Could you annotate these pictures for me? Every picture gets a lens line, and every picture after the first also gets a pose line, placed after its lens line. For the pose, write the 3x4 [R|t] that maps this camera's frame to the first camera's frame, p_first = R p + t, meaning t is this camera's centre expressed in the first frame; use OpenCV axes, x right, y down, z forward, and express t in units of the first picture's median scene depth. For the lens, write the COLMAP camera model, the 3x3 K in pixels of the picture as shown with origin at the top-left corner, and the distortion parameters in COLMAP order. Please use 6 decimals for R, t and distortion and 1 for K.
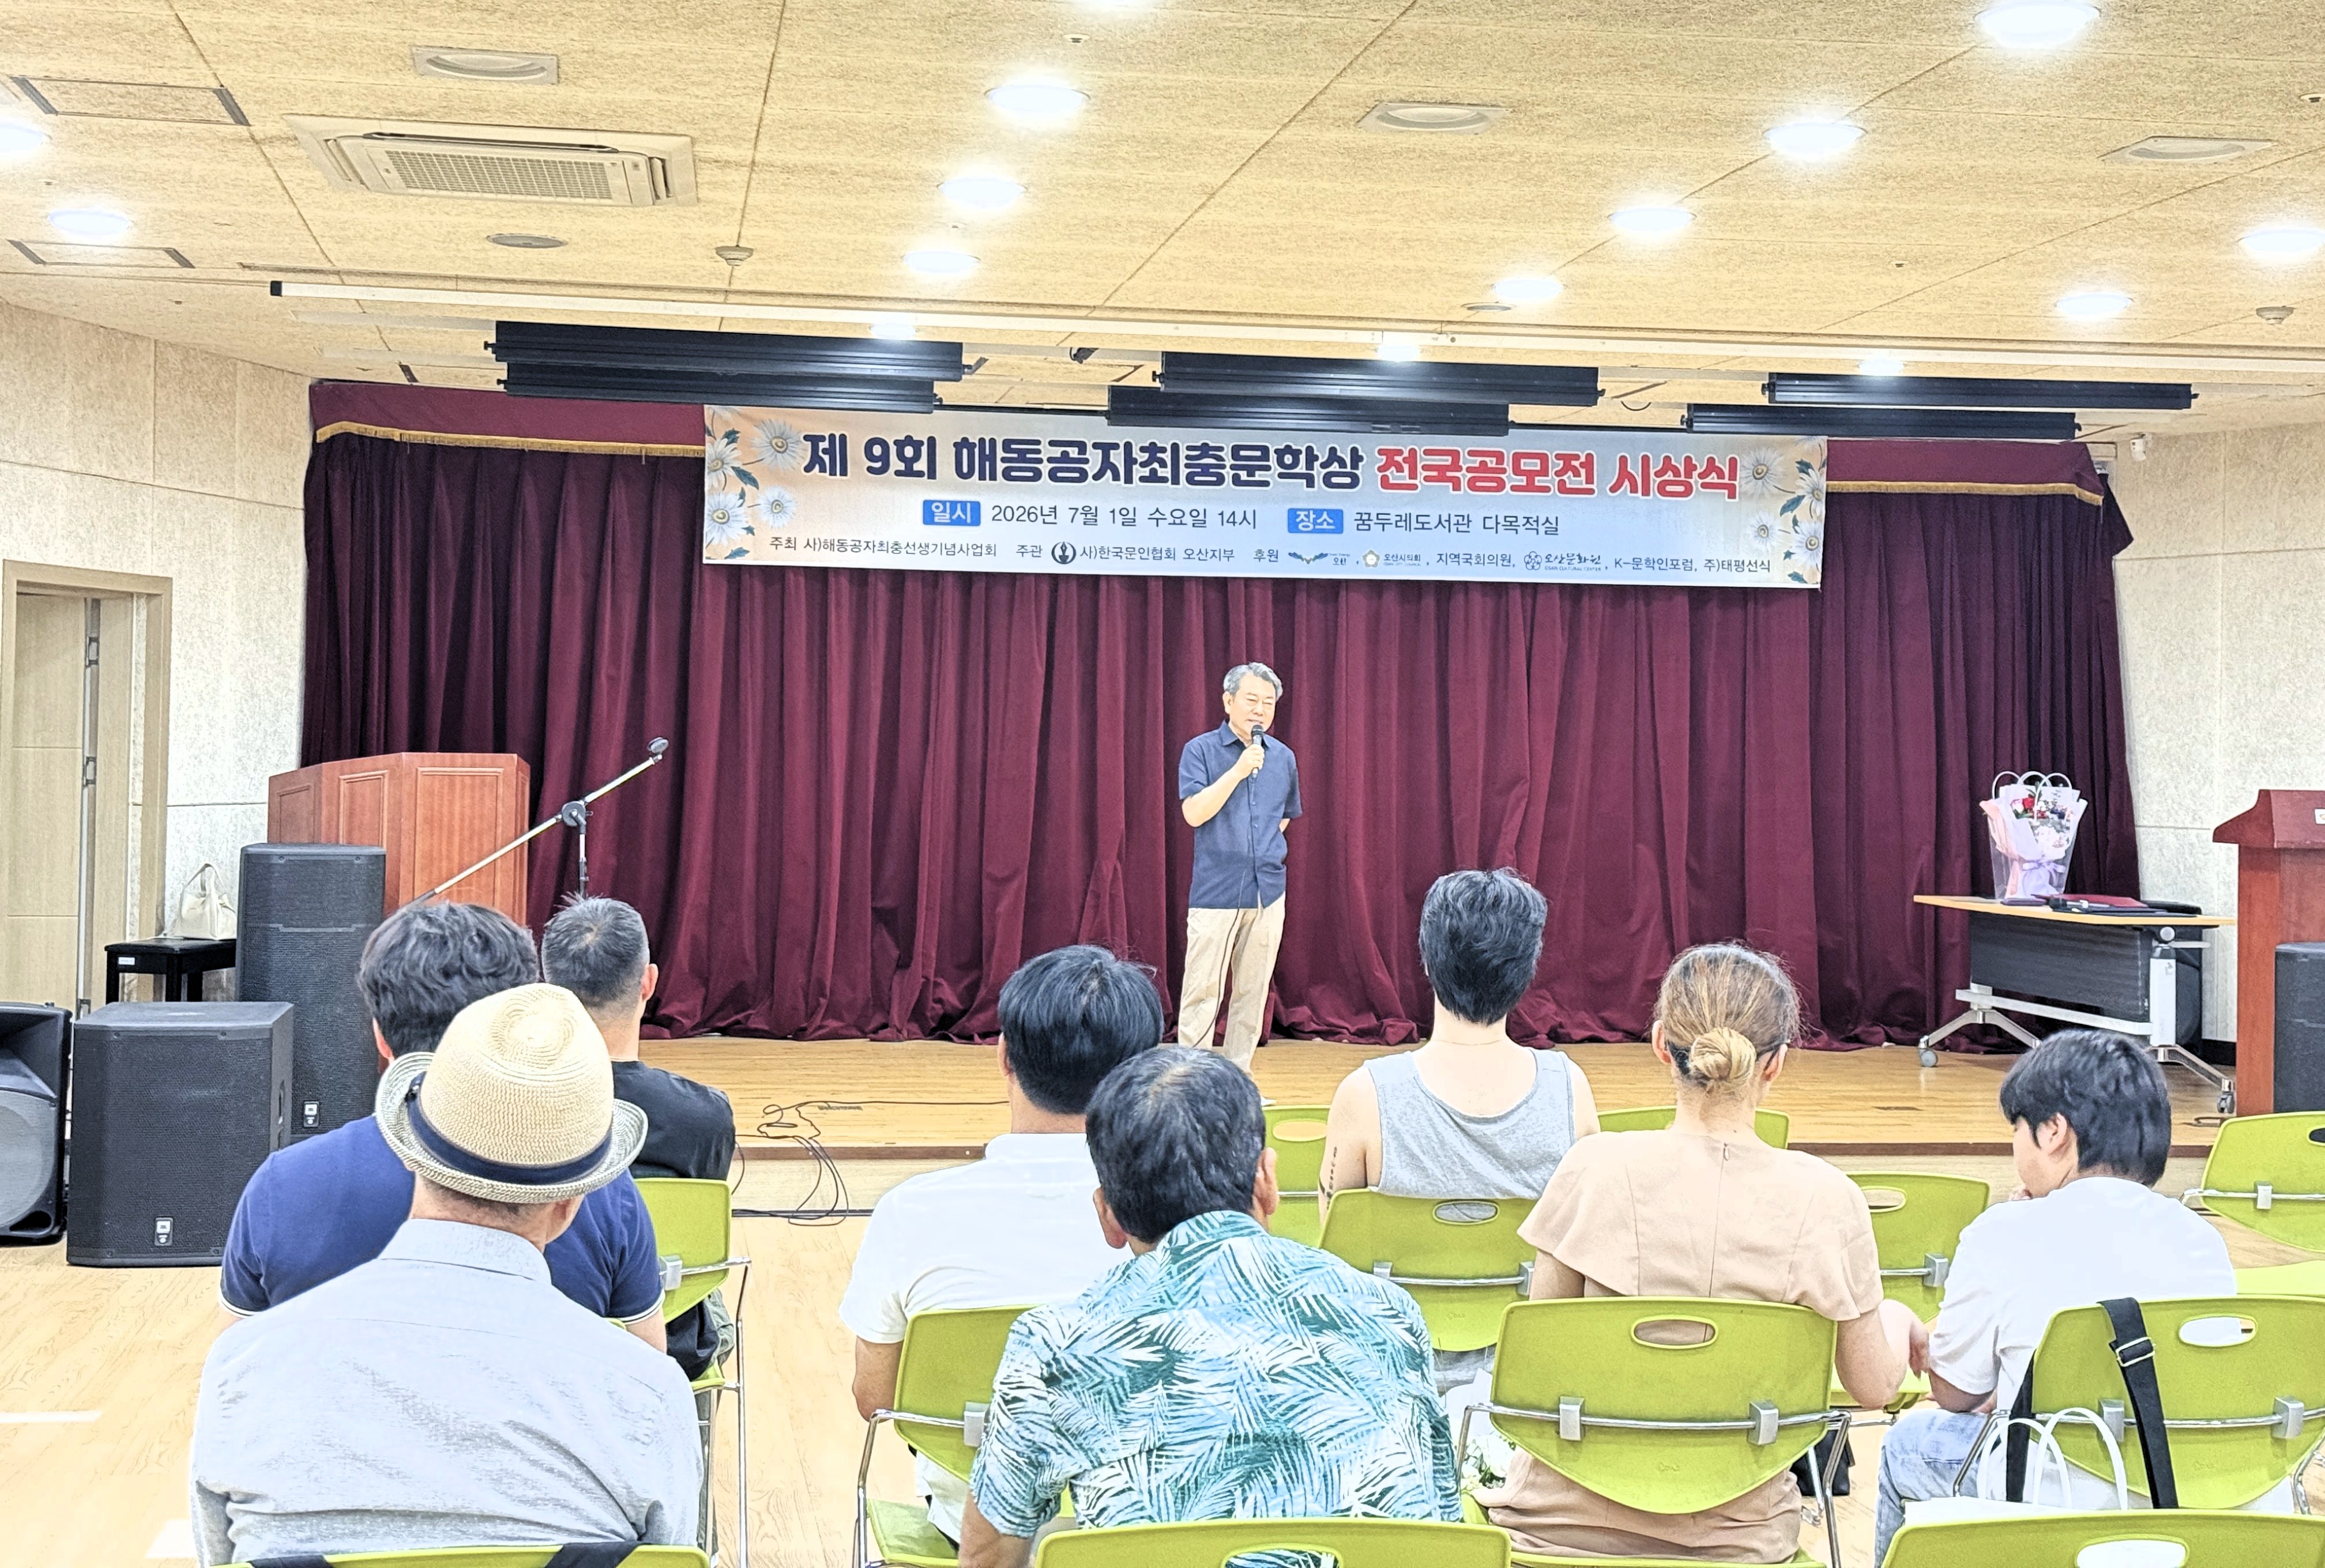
lens RADIAL K [[3886.2, 0, 1162.5], [0, 3886.2, 784.0], [0, 0, 1]] dist [0.265561, 1.143678]
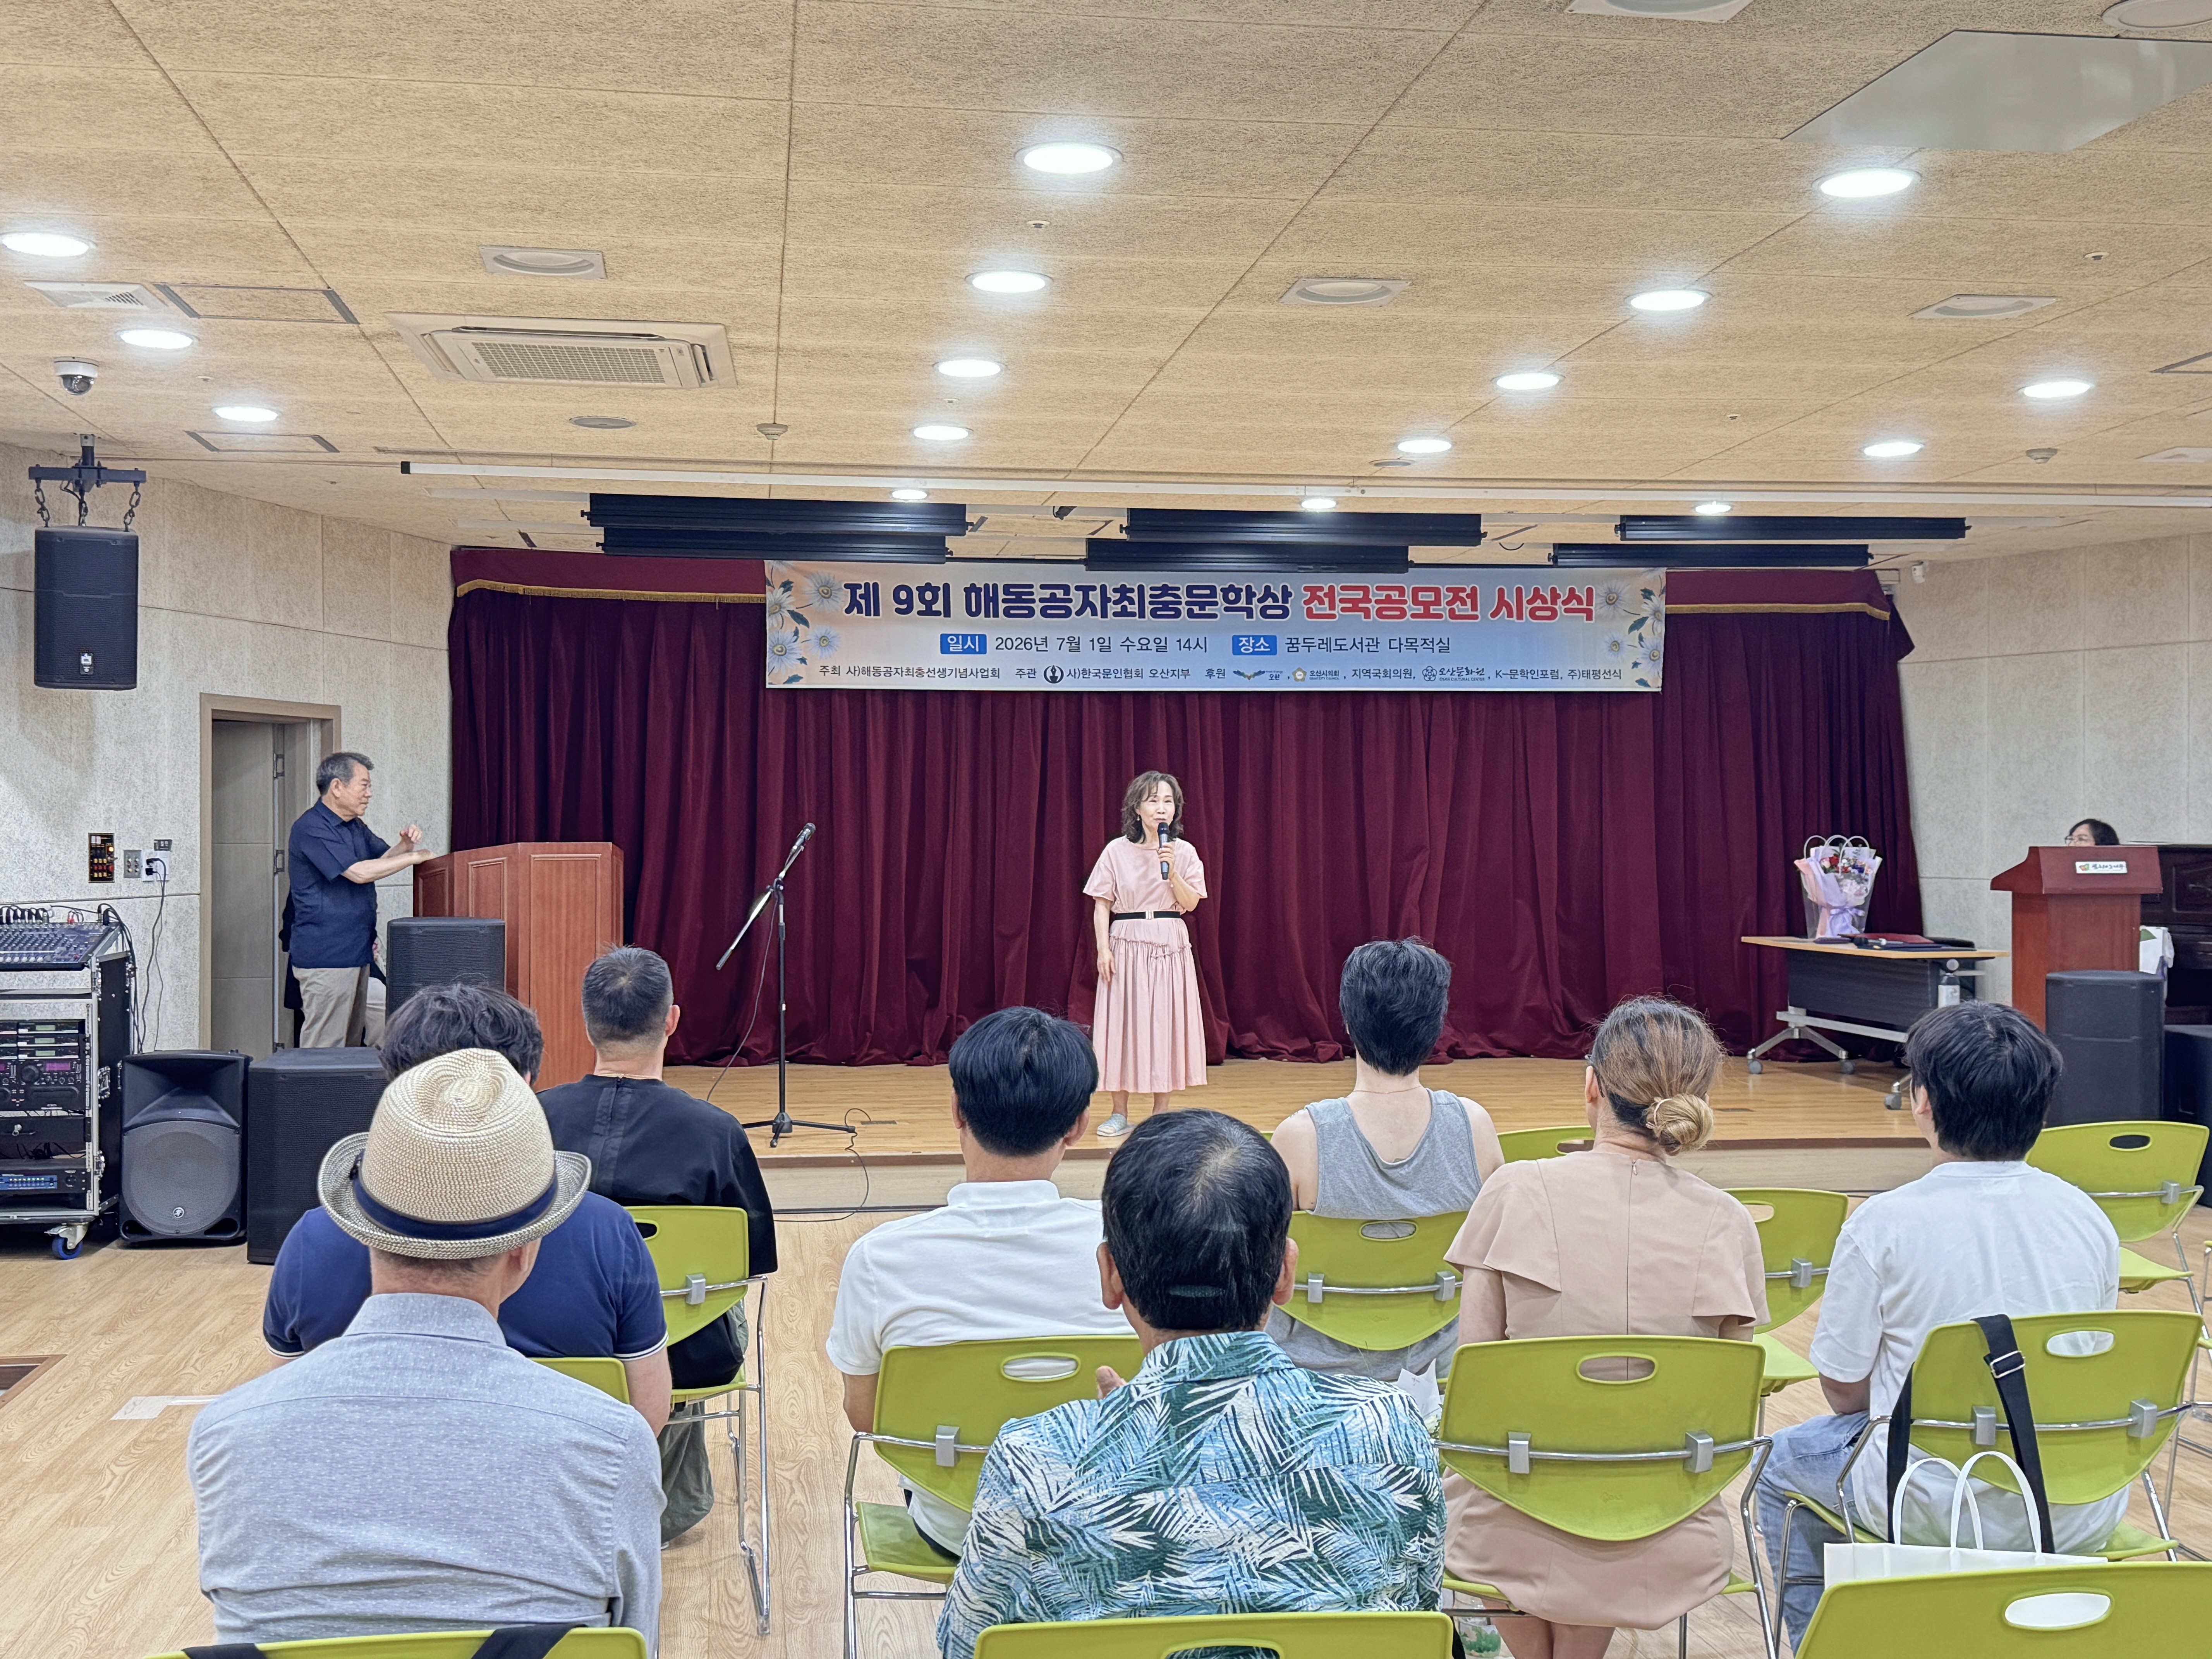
lens RADIAL K [[2518.4, 0, 1105.7], [0, 2518.4, 877.7], [0, 0, 1]] dist [0.245537, -0.000114]
pose [[0.999470, -0.016801, -0.027897, 0.013244], [0.017064, 0.999812, 0.009216, -0.001147], [0.027737, -0.009688, 0.999568, 0.191290]]
